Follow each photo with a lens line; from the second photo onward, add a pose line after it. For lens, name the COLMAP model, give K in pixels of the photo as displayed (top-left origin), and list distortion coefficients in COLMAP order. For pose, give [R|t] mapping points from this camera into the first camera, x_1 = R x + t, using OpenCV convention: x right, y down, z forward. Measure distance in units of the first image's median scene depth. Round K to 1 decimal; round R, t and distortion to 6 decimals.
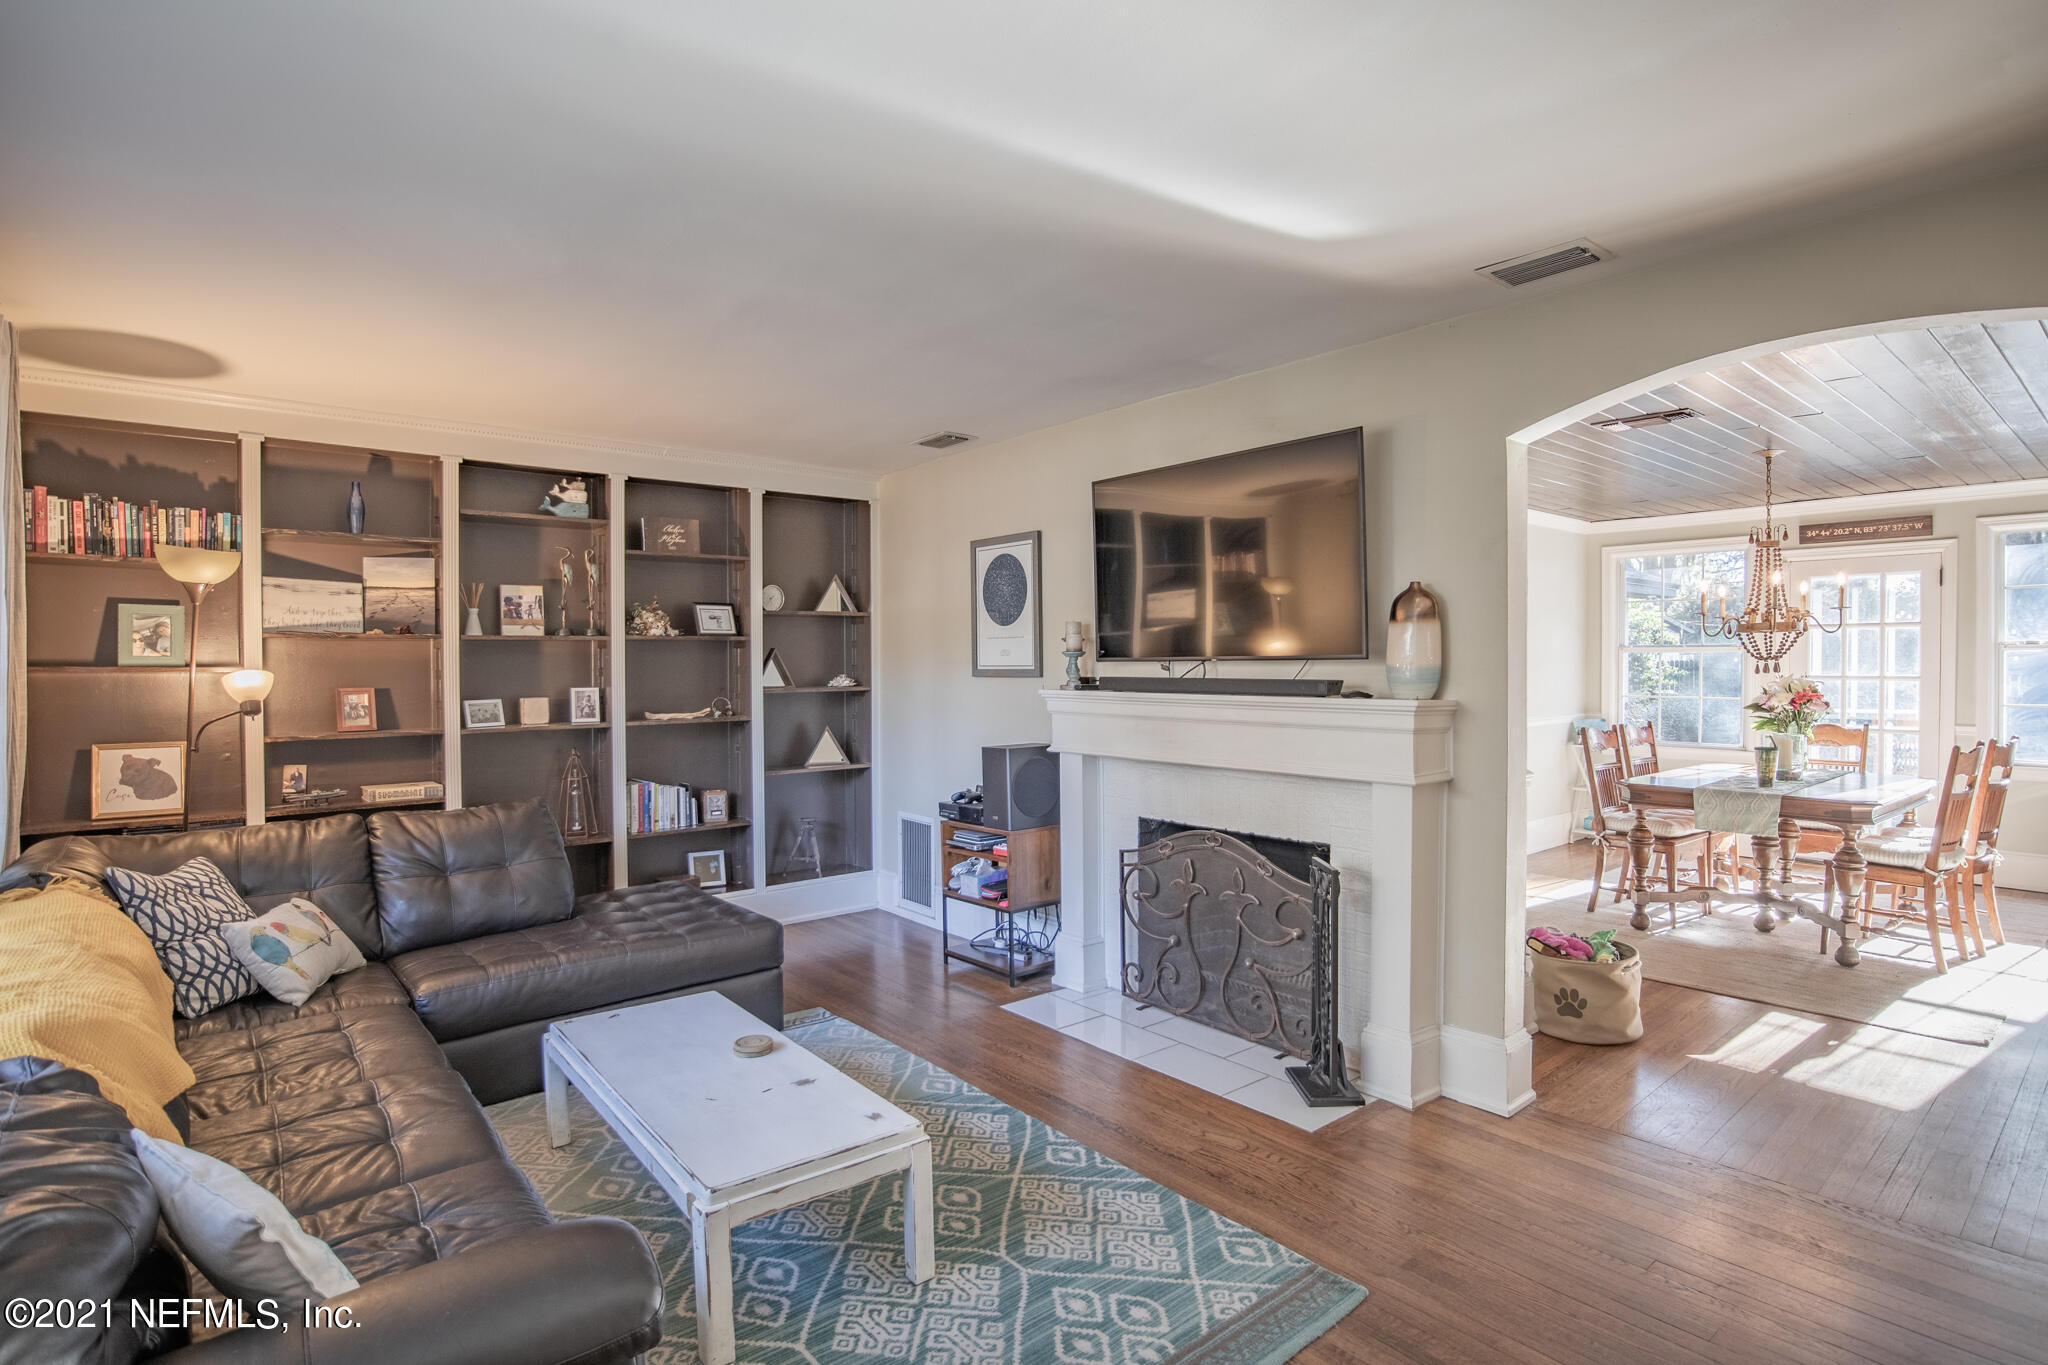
lens RADIAL K [[1027.9, 0, 1024.0], [0, 1027.9, 682.5], [0, 0, 1]] dist [-0.049554, -0.000057]
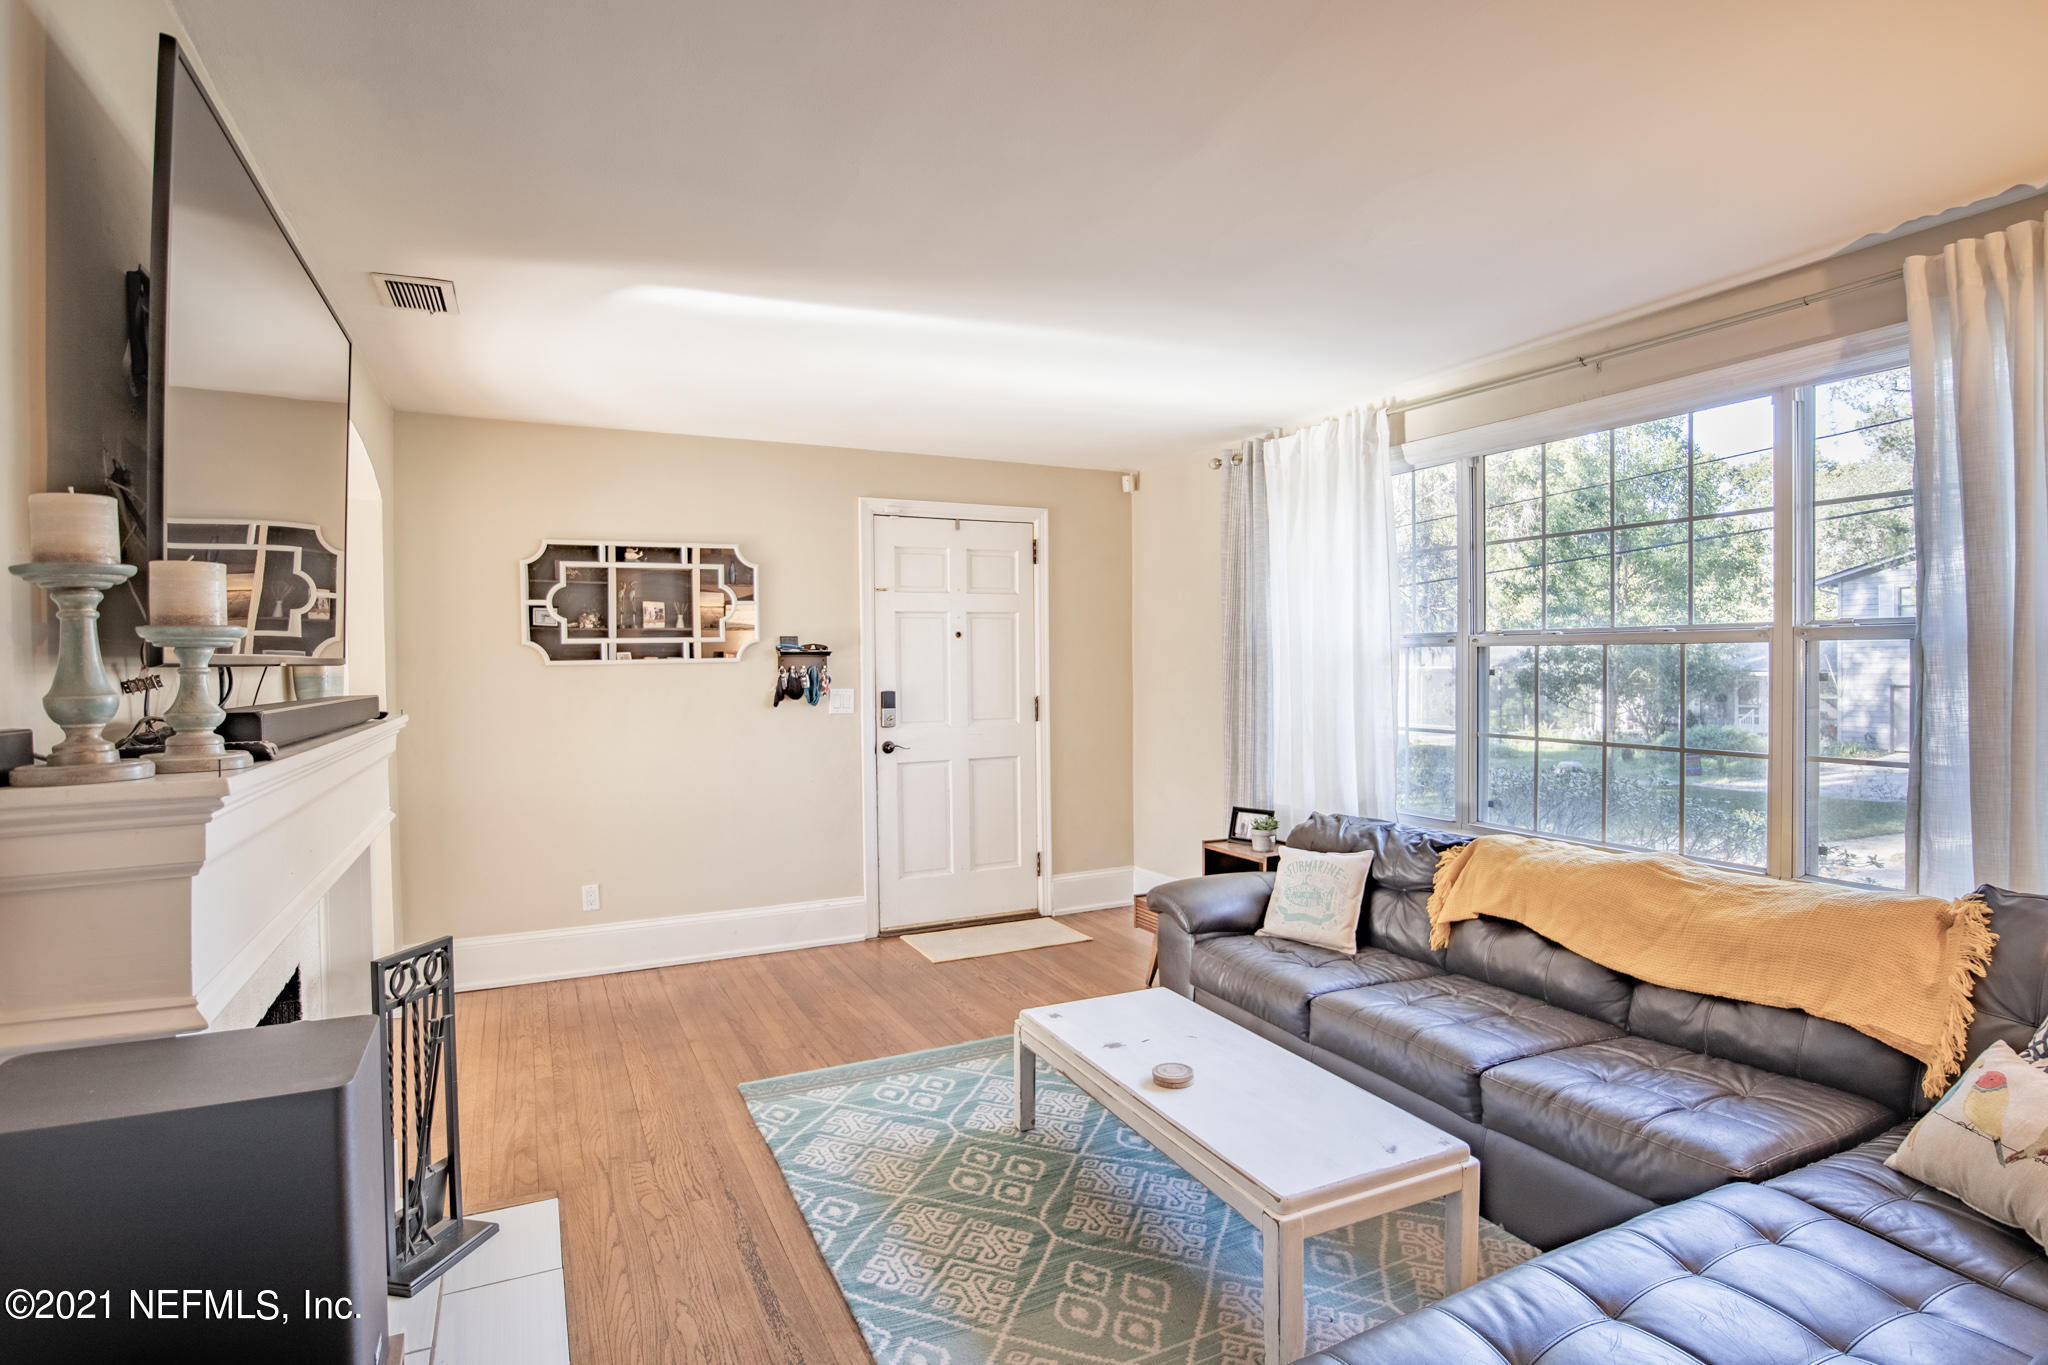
lens RADIAL K [[1046.2, 0, 1024.0], [0, 1046.2, 682.5], [0, 0, 1]] dist [-0.000584, -0.000055]
pose [[-0.970891, 0.009170, 0.239348, -0.406392], [0.019438, 0.998988, 0.040572, -0.044715], [-0.238734, 0.044044, -0.970086, 2.153488]]
